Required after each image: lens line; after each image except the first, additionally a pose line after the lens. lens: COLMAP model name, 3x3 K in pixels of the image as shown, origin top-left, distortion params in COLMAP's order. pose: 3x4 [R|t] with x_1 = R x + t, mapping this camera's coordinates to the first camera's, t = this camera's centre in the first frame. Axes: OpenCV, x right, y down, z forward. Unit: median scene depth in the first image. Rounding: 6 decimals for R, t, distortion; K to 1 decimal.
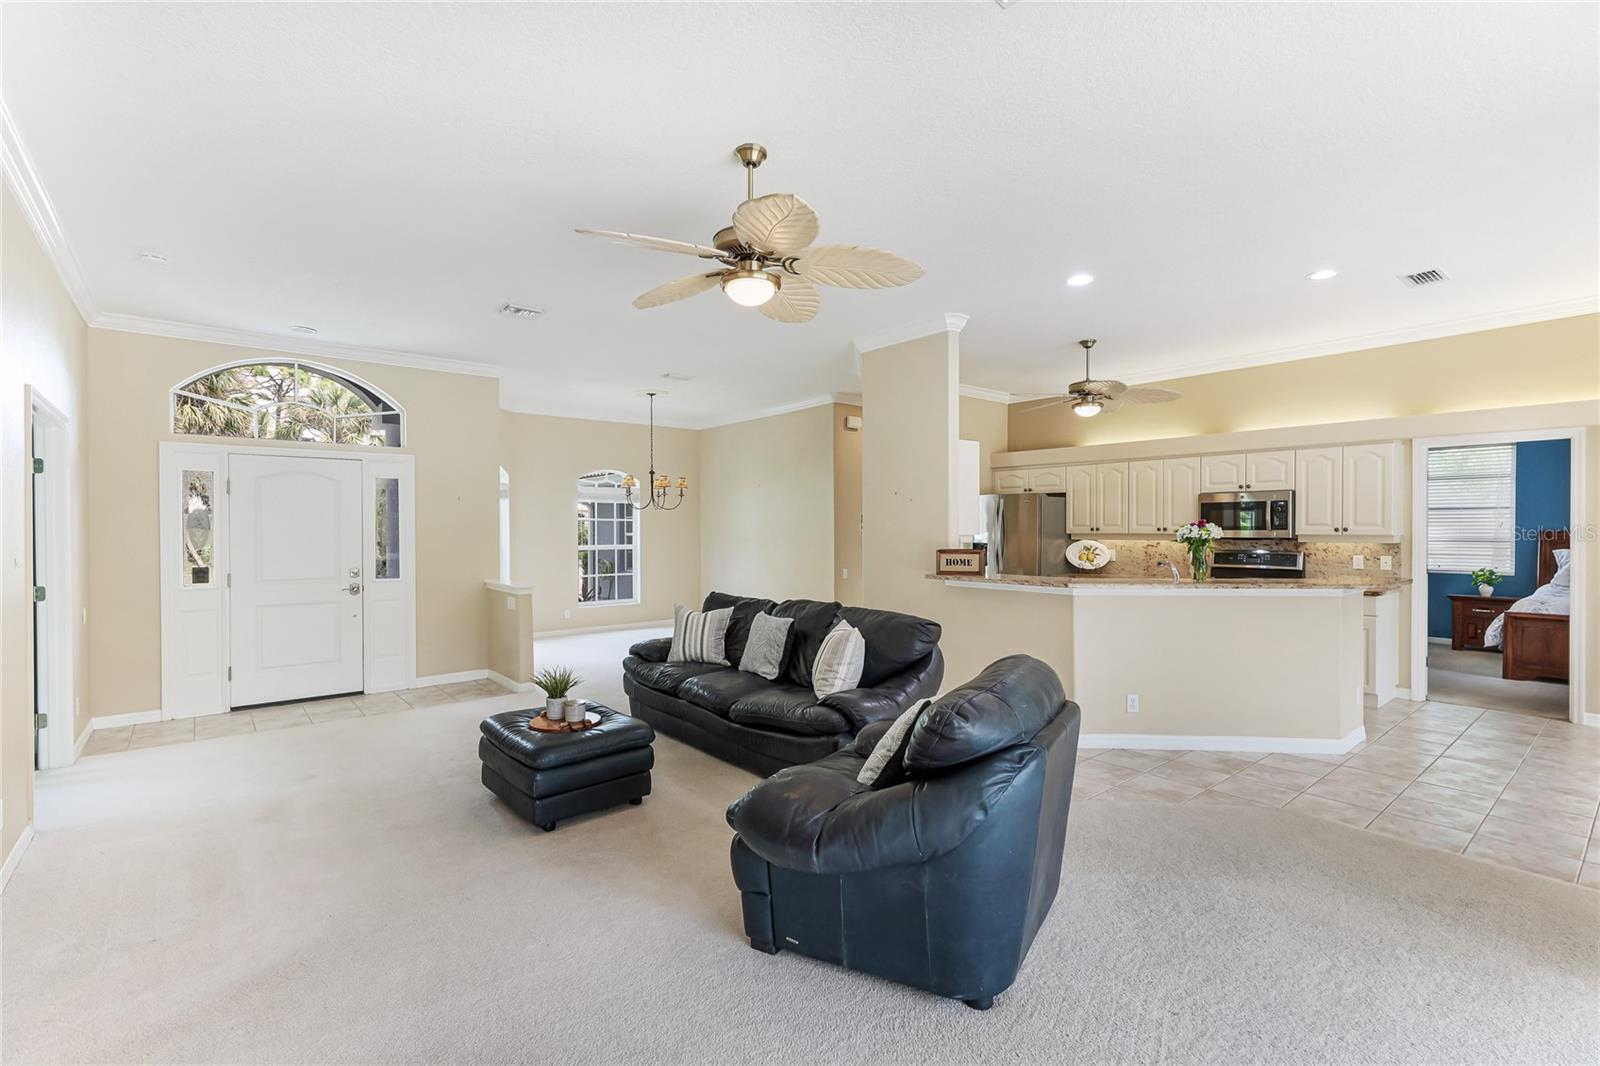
lens RADIAL K [[730.3, 0, 800.0], [0, 730.3, 525.8], [0, 0, 1]] dist [0.000845, -0.000096]
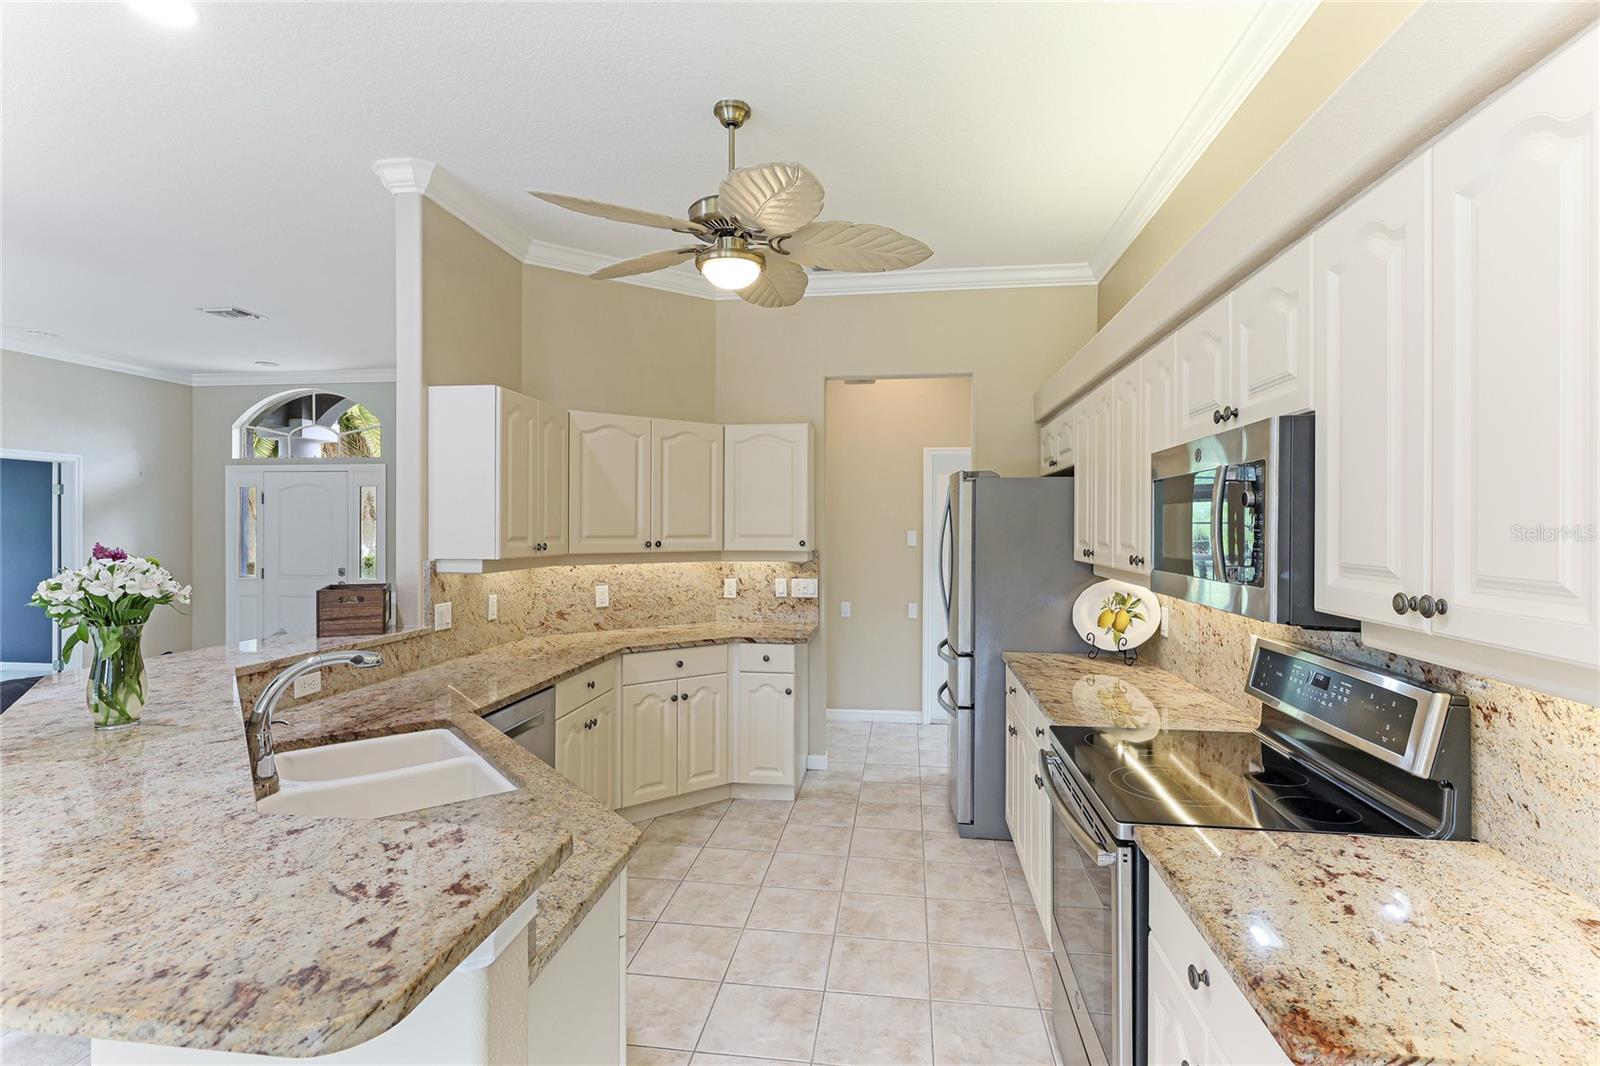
lens RADIAL K [[777.0, 0, 798.4], [0, 777.0, 526.8], [0, 0, 1]] dist [-0.001209, -0.000412]
pose [[0.670487, 0.006697, -0.741891, 0.730847], [-0.003380, 0.999976, 0.005972, -0.014139], [0.741913, -0.001496, 0.670494, 0.707839]]
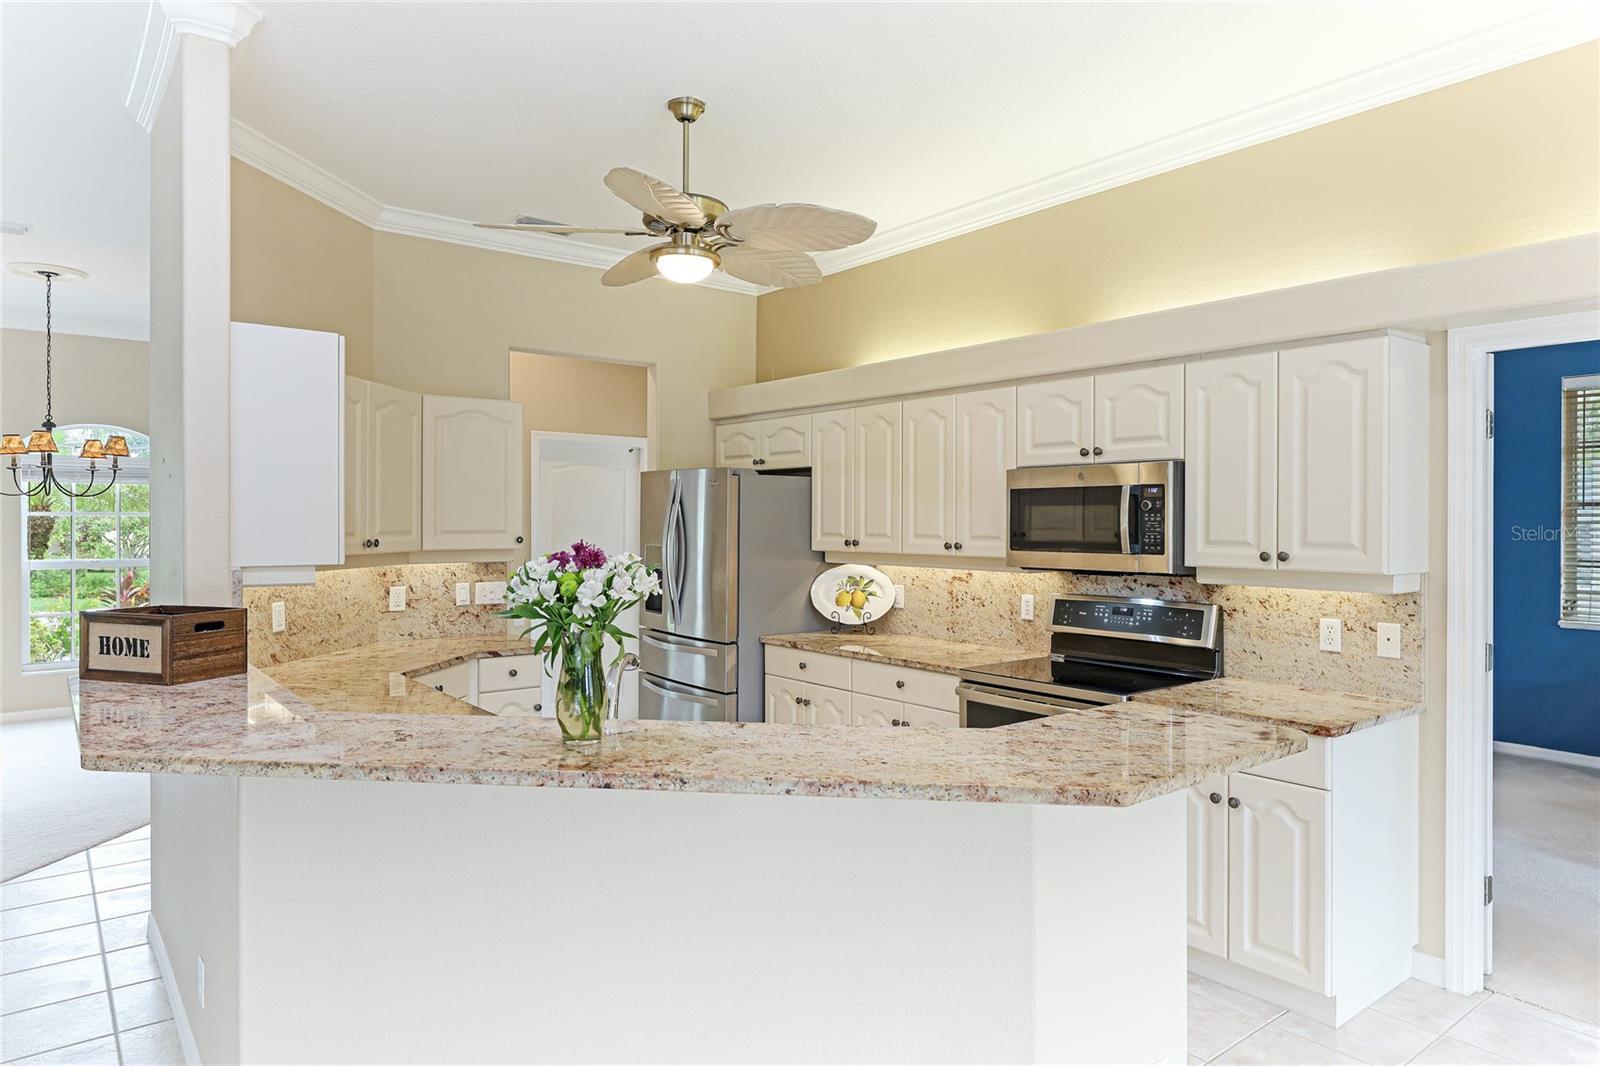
lens RADIAL K [[985.1, 0, 804.1], [0, 985.1, 518.6], [0, 0, 1]] dist [0.005269, 0.000753]
pose [[0.999641, 0.006686, -0.025956, 0.463240], [-0.006685, 0.999978, 0.000137, -0.013350], [0.025957, 0.000037, 0.999663, 0.419656]]
